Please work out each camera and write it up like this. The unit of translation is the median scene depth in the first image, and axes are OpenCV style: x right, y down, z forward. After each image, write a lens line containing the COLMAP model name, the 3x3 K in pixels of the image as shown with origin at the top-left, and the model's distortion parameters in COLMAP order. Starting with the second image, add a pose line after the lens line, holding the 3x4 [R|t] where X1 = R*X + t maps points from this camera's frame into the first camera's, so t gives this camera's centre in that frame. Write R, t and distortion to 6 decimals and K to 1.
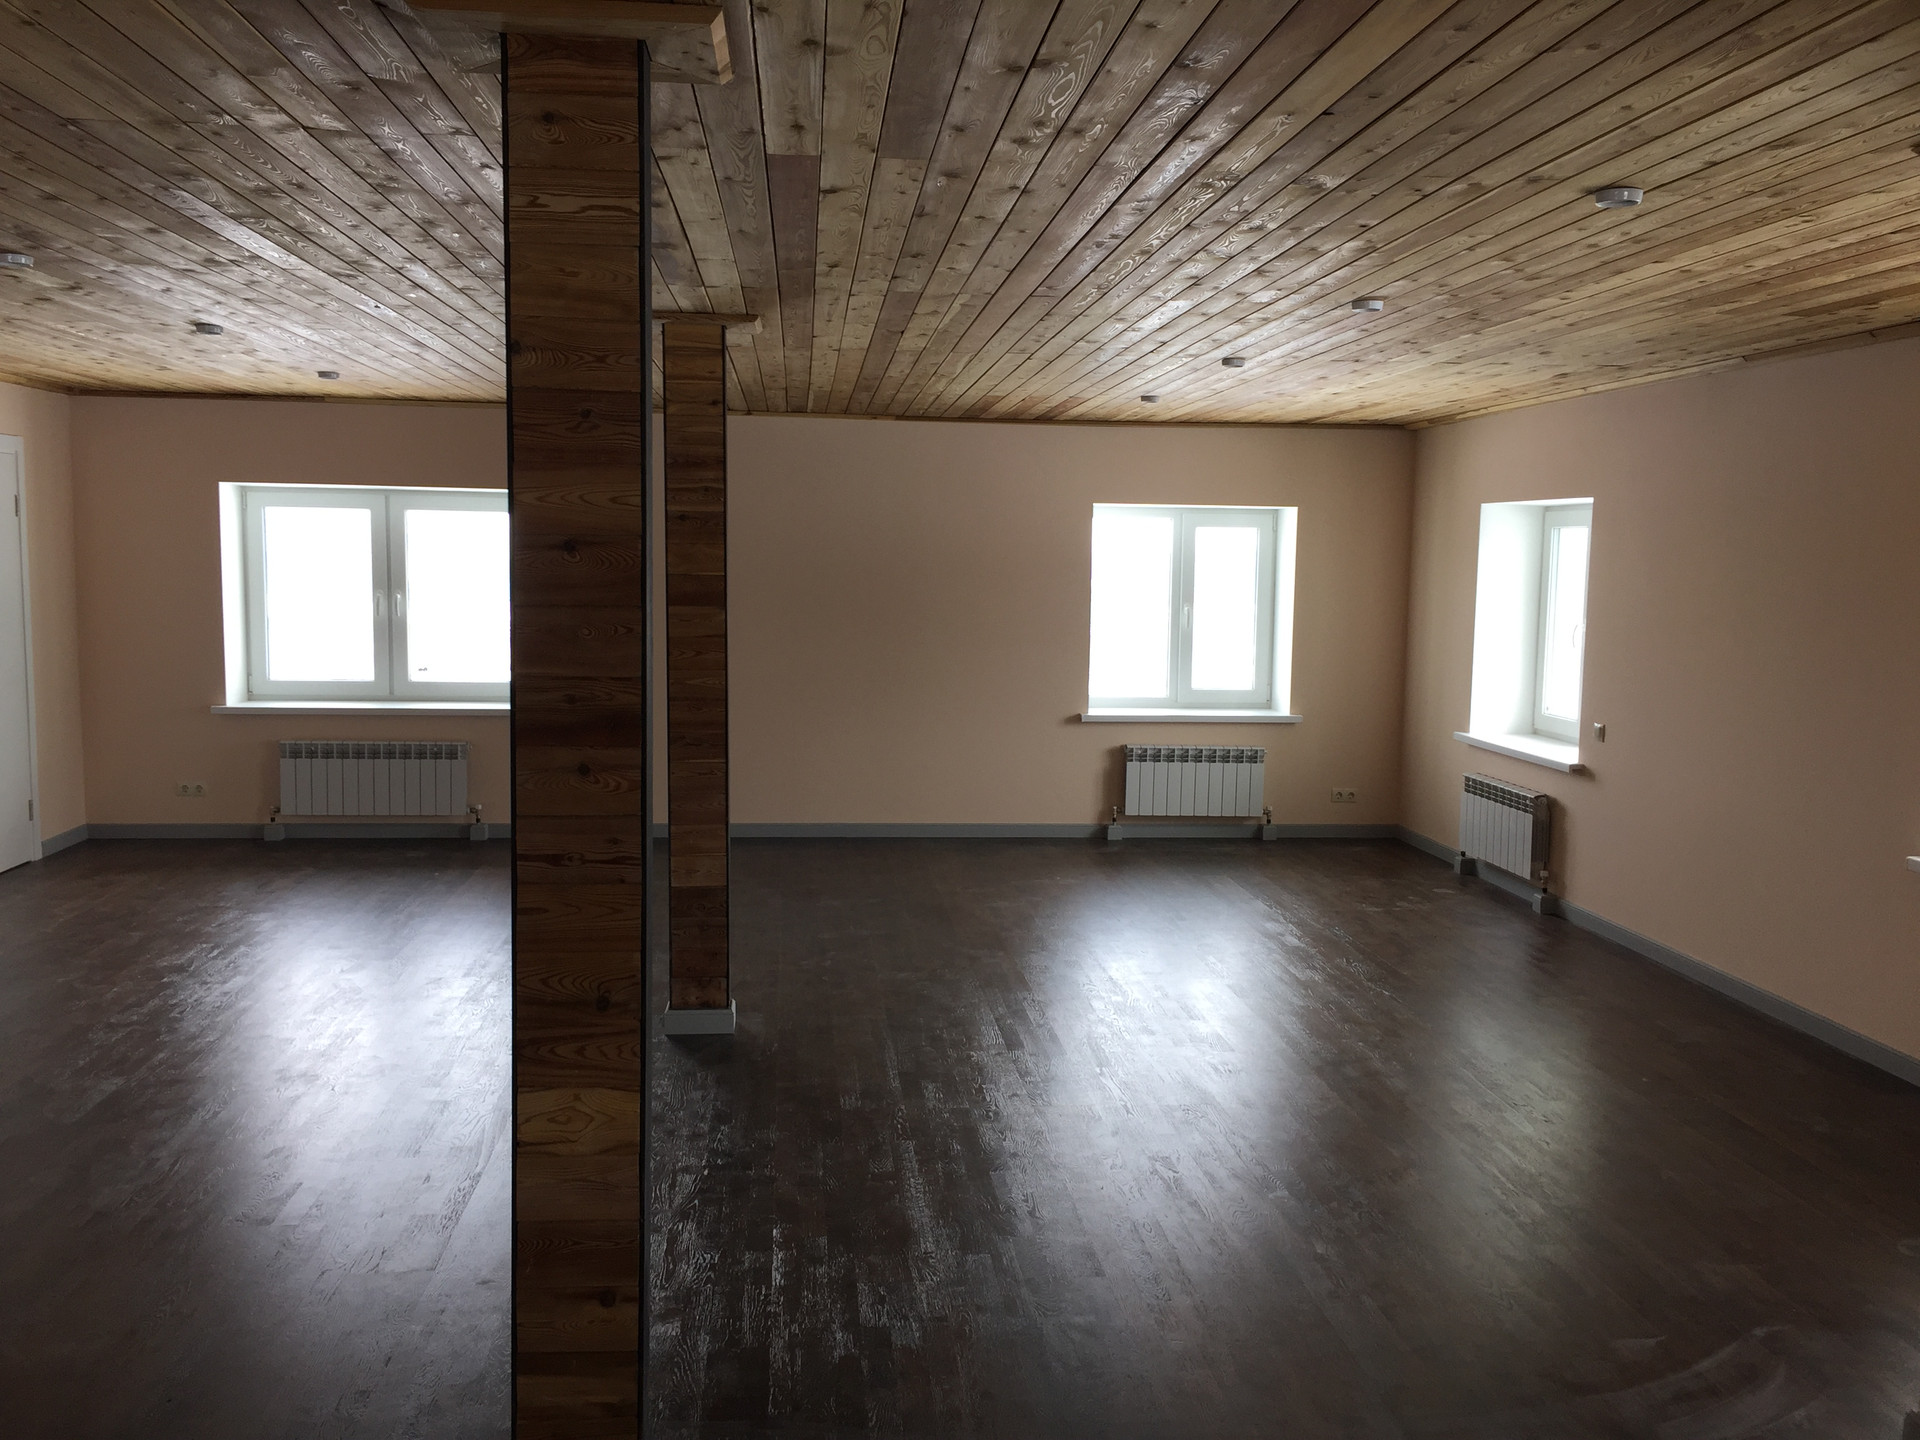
lens RADIAL K [[1637.5, 0, 960.0], [0, 1637.5, 720.0], [0, 0, 1]] dist [-0.000105, -0.000221]
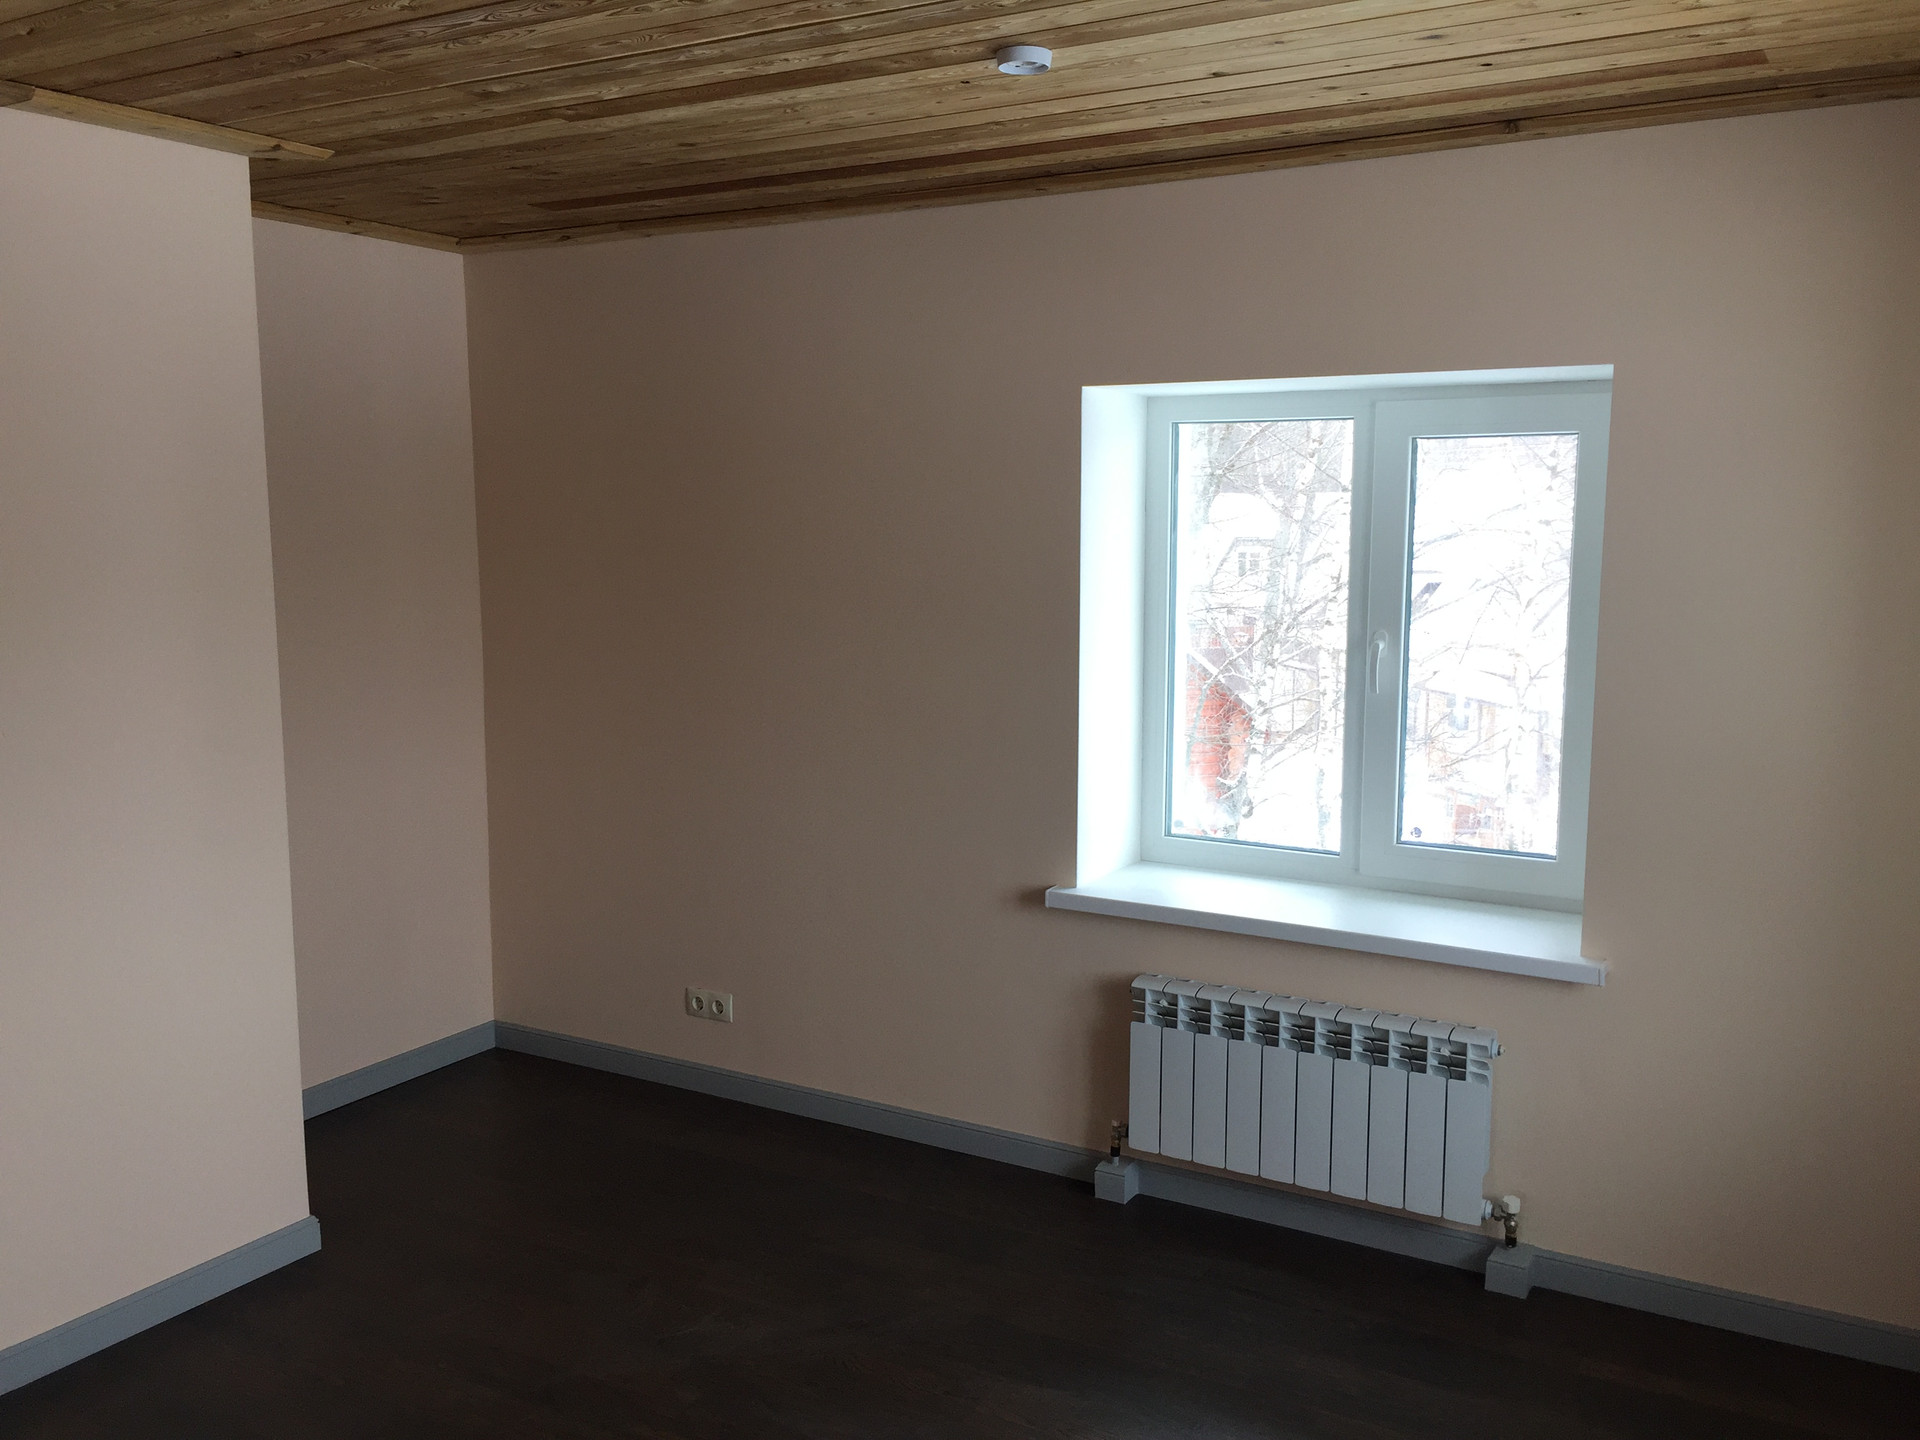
lens RADIAL K [[1637.5, 0, 960.0], [0, 1637.5, 720.0], [0, 0, 1]] dist [-0.000105, -0.000221]
pose [[0.810384, 0.060519, -0.582765, 0.298328], [-0.047954, 0.998165, 0.036973, -0.061378], [0.583933, -0.002016, 0.811799, 0.644847]]
